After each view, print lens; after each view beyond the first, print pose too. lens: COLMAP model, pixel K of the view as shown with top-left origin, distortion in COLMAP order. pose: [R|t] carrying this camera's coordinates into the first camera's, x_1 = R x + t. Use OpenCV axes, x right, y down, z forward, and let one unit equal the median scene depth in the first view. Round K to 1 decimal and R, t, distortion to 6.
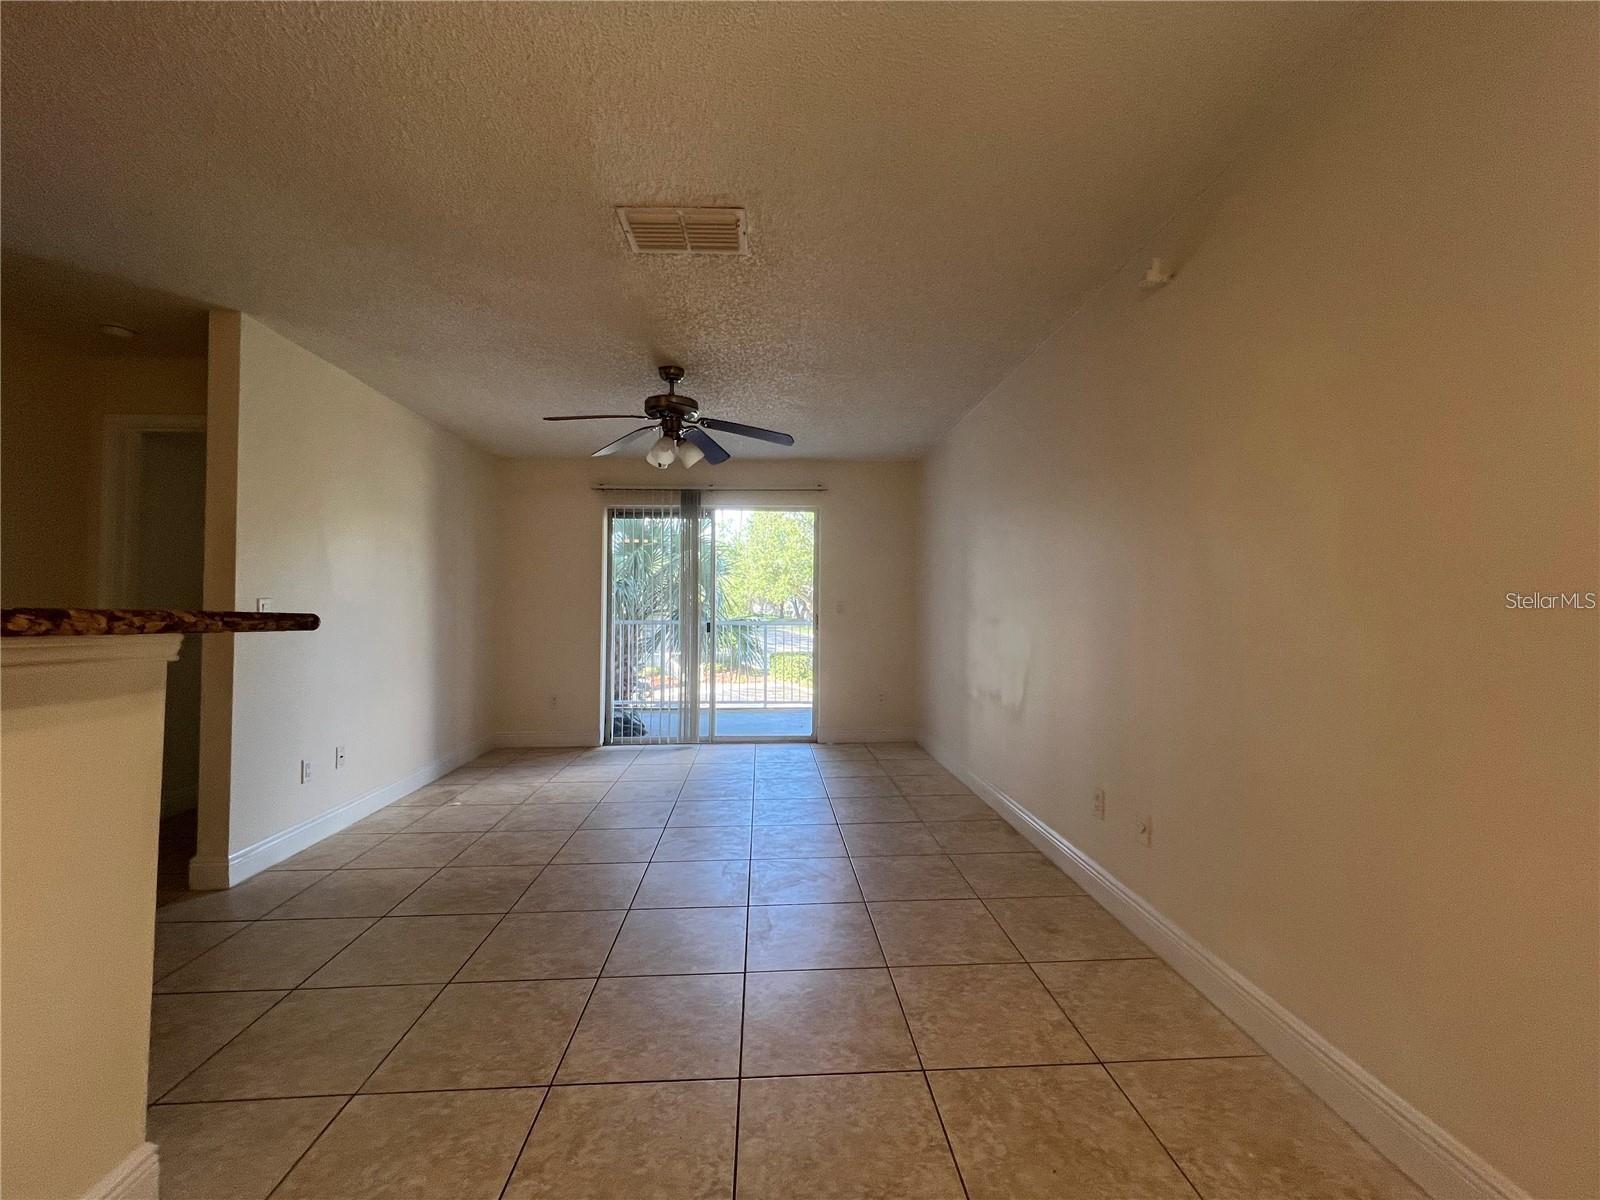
lens RADIAL K [[638.2, 0, 798.7], [0, 638.2, 610.9], [0, 0, 1]] dist [0.001677, 0.000237]
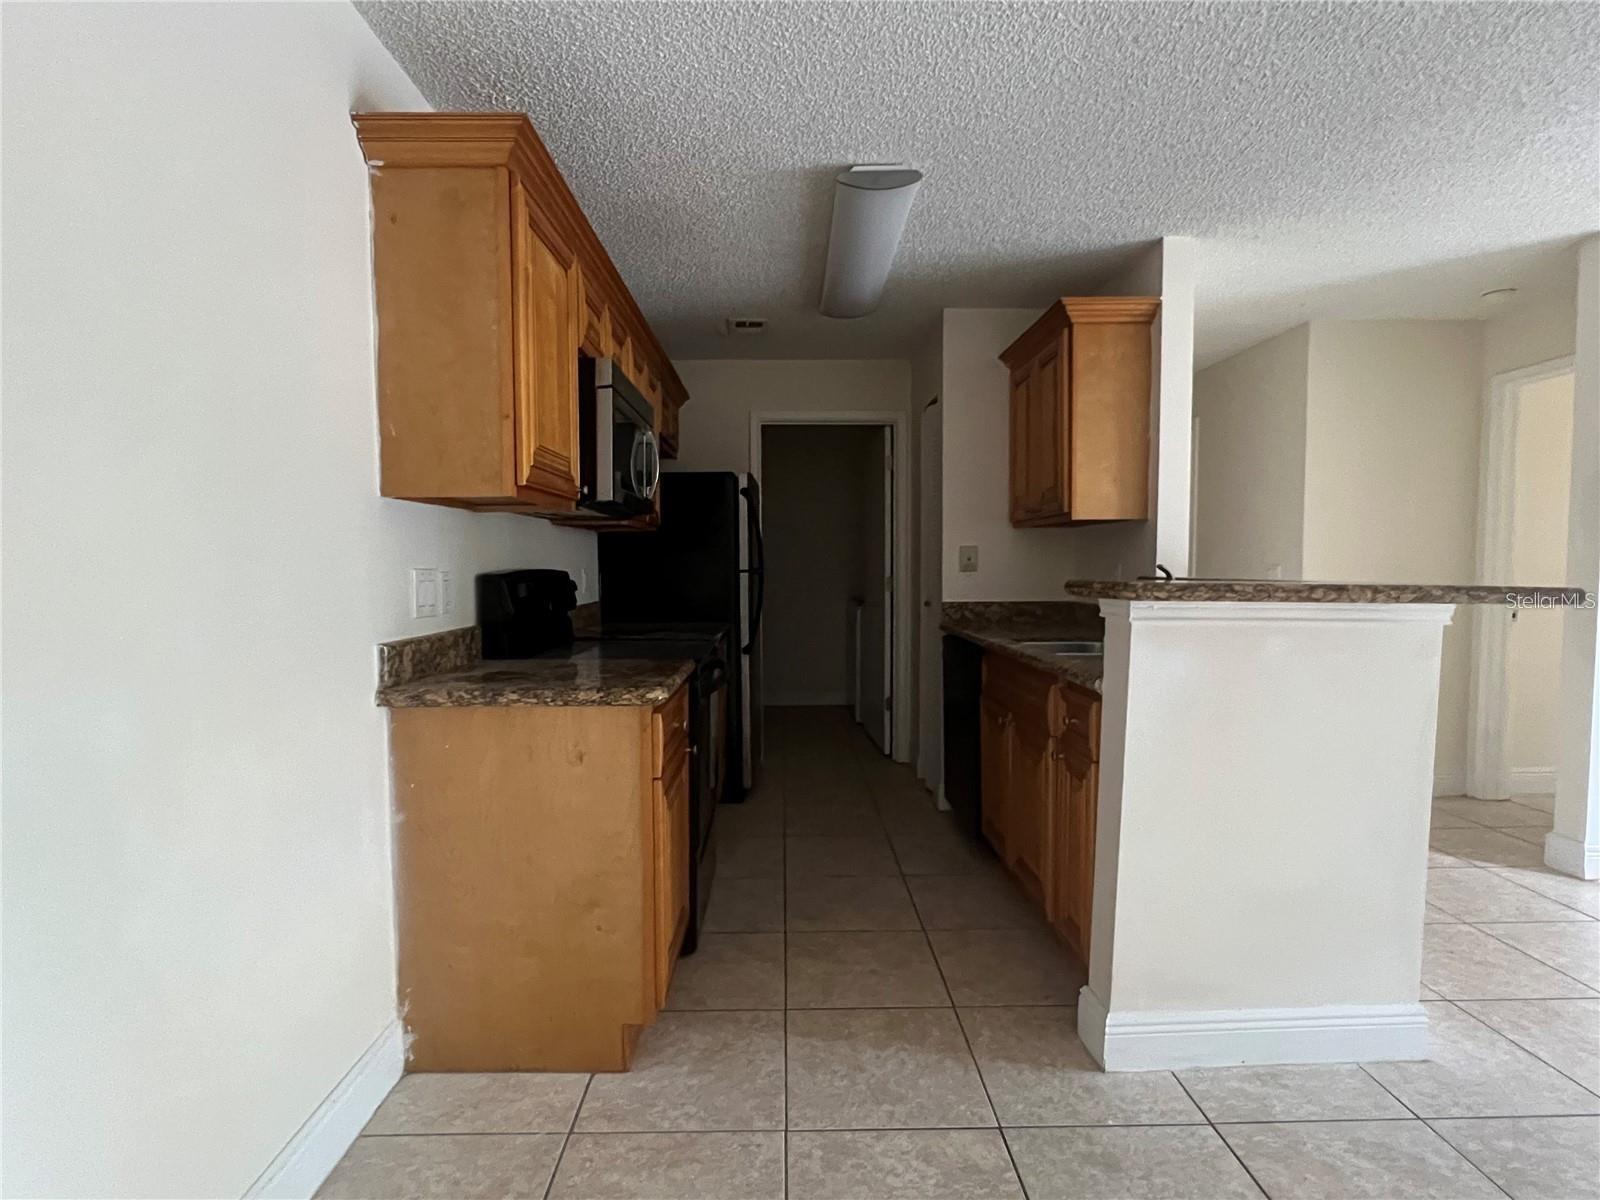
lens RADIAL K [[791.1, 0, 800.6], [0, 791.1, 605.9], [0, 0, 1]] dist [0.002515, 0.000450]
pose [[-0.038735, 0.045695, -0.998204, 0.580020], [0.004897, 0.998951, 0.045539, -0.033182], [0.999238, -0.003125, -0.038918, -0.165304]]
